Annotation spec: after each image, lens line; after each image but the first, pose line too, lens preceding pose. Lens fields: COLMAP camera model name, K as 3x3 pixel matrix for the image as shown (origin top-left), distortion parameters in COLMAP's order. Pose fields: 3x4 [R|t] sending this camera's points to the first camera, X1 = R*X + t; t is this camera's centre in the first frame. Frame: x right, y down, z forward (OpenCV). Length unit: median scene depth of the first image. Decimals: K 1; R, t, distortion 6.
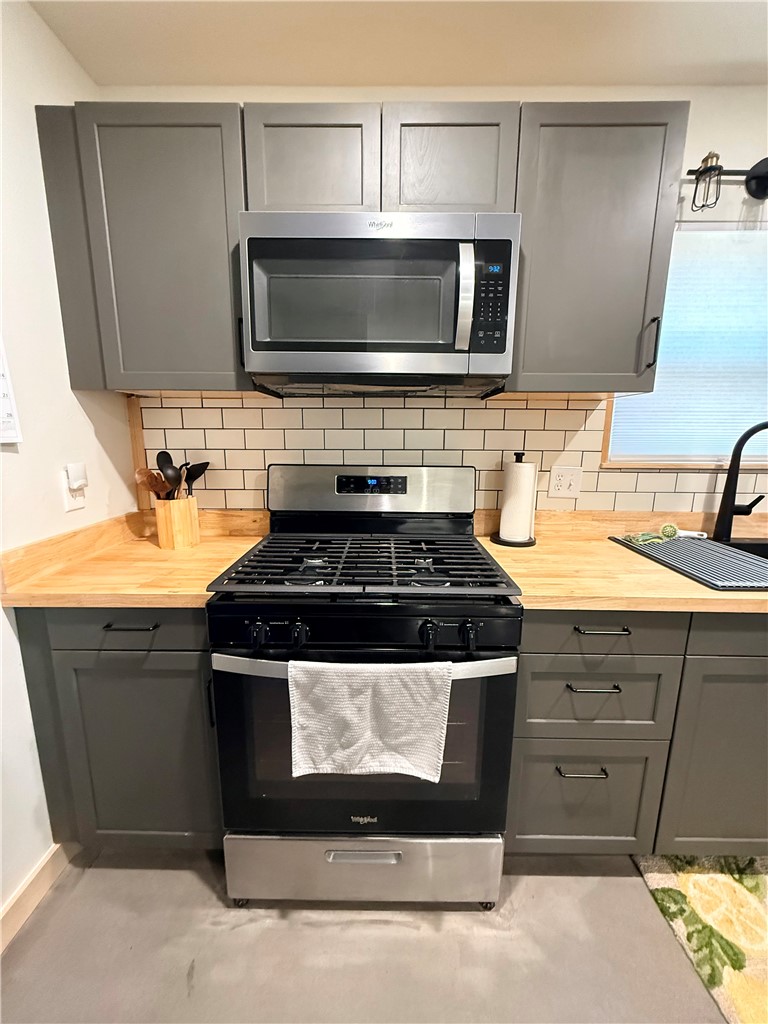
lens RADIAL K [[407.8, 0, 383.7], [0, 407.8, 510.9], [0, 0, 1]] dist [0.000116, 0.000198]
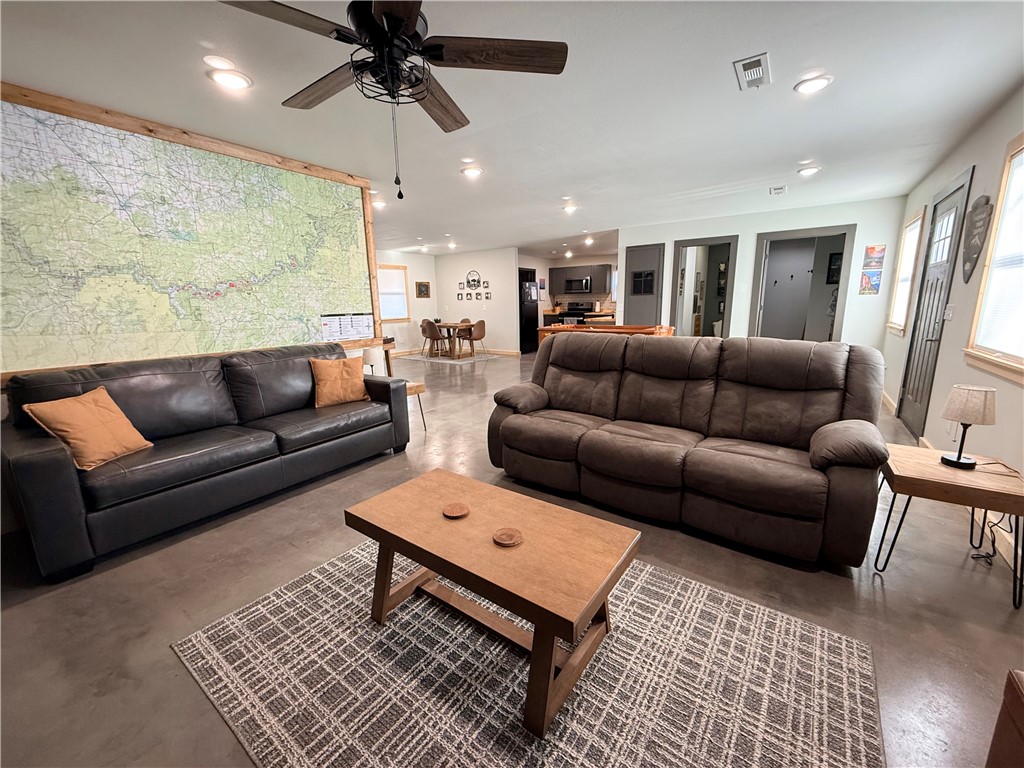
lens RADIAL K [[407.8, 0, 508.9], [0, 407.8, 384.5], [0, 0, 1]] dist [0.000116, 0.000198]
pose [[0.820843, 0.092913, -0.563546, 4.145680], [-0.084417, 0.995579, 0.041184, 1.520618], [0.564881, 0.013767, 0.825058, -7.564279]]
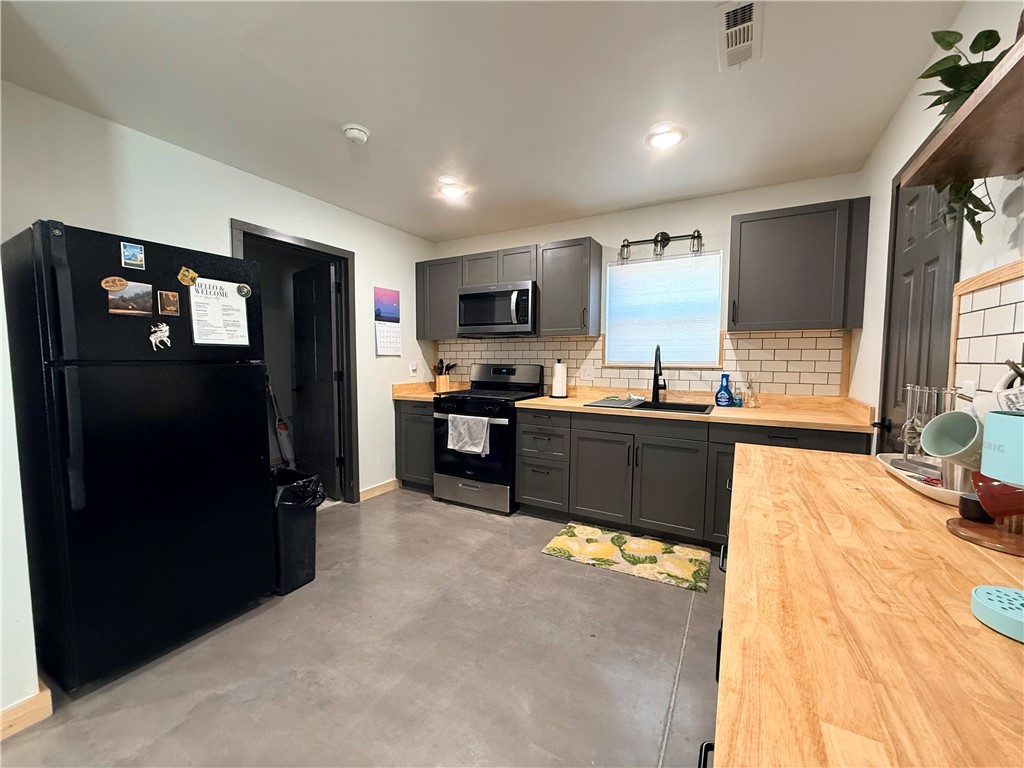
lens RADIAL K [[407.8, 0, 510.7], [0, 407.8, 386.3], [0, 0, 1]] dist [0.000116, 0.000198]
pose [[0.875105, 0.029751, -0.483018, 1.493152], [-0.089116, 0.990946, -0.100419, 0.335420], [0.475657, 0.130922, 0.869833, -1.437466]]
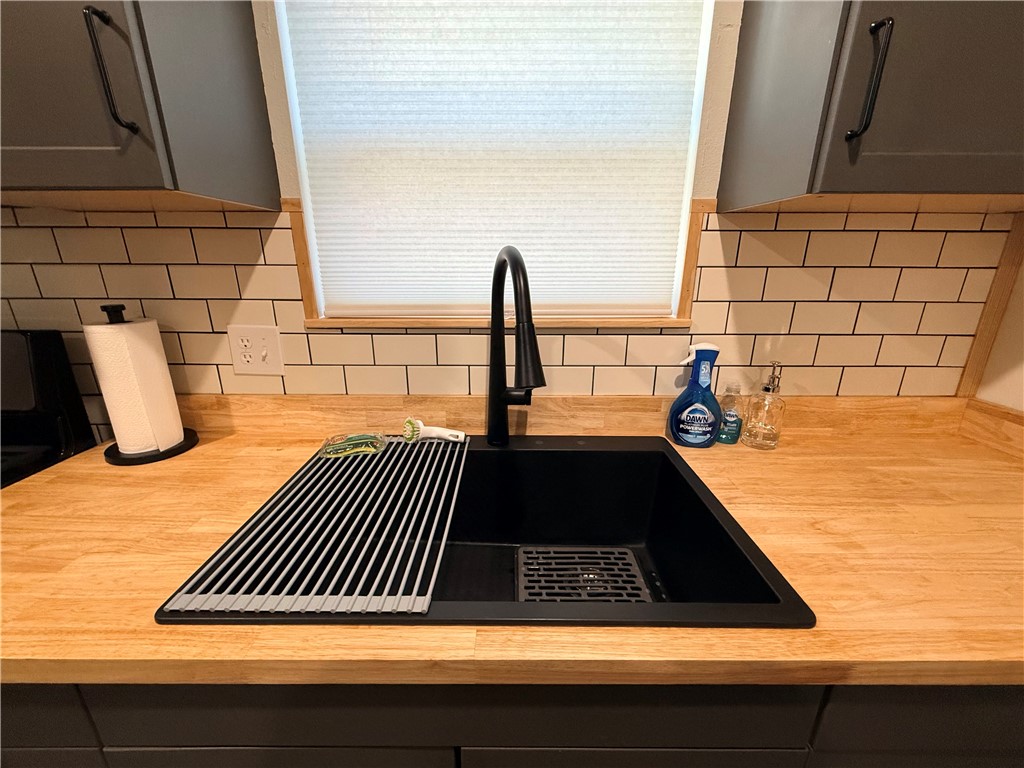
lens RADIAL K [[407.8, 0, 512.9], [0, 407.8, 386.1], [0, 0, 1]] dist [0.000116, 0.000198]
pose [[0.999881, -0.009312, 0.012291, 1.068533], [0.007856, 0.993494, 0.113617, -0.108410], [-0.013269, -0.113507, 0.993449, 0.486006]]
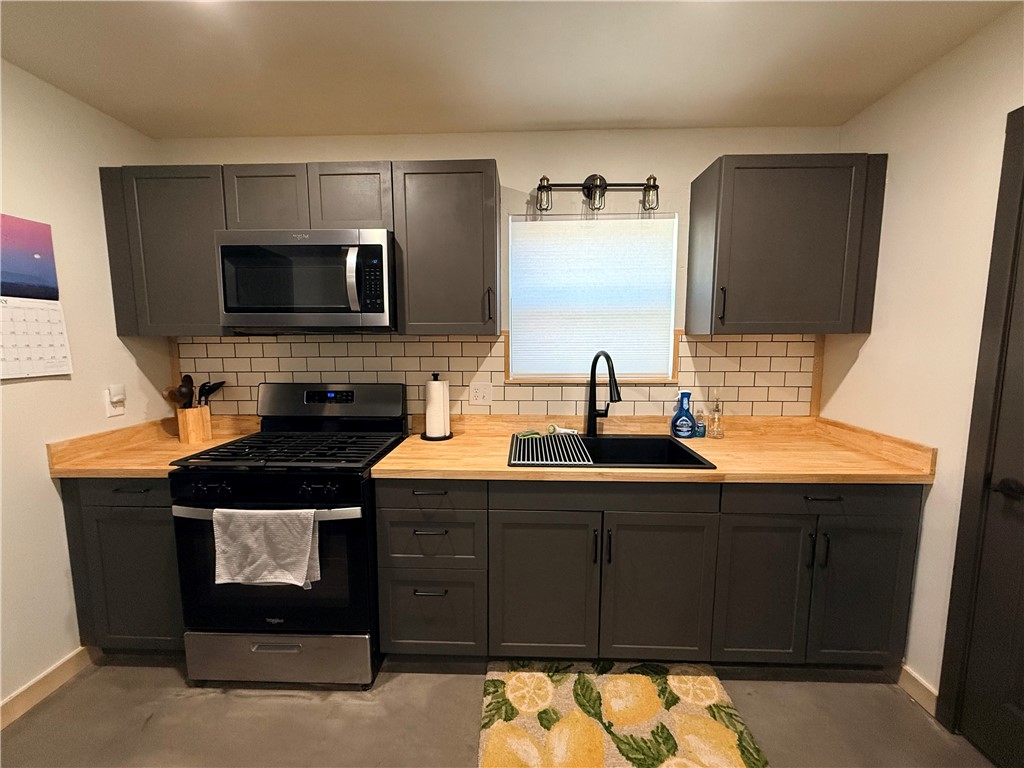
lens RADIAL K [[407.8, 0, 511.7], [0, 407.8, 386.1], [0, 0, 1]] dist [0.000116, 0.000198]
pose [[0.999663, -0.007650, -0.024801, 0.755711], [0.005734, 0.997060, -0.076413, 0.011468], [0.025313, 0.076245, 0.996768, -0.473175]]
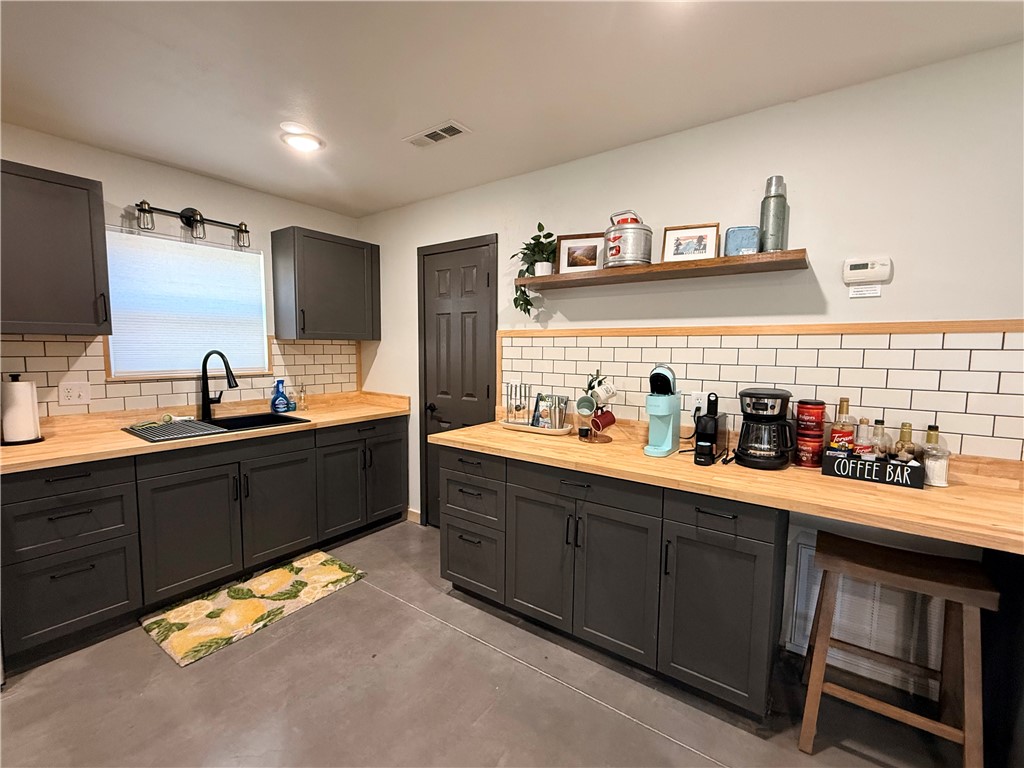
lens RADIAL K [[445.9, 0, 512.0], [0, 445.9, 386.7], [0, 0, 1]] dist [0.000372, 0.000044]
pose [[0.583401, -0.074774, 0.808735, 0.120316], [0.147216, 0.988994, -0.014757, 0.187780], [-0.798731, 0.127668, 0.587988, -1.365906]]
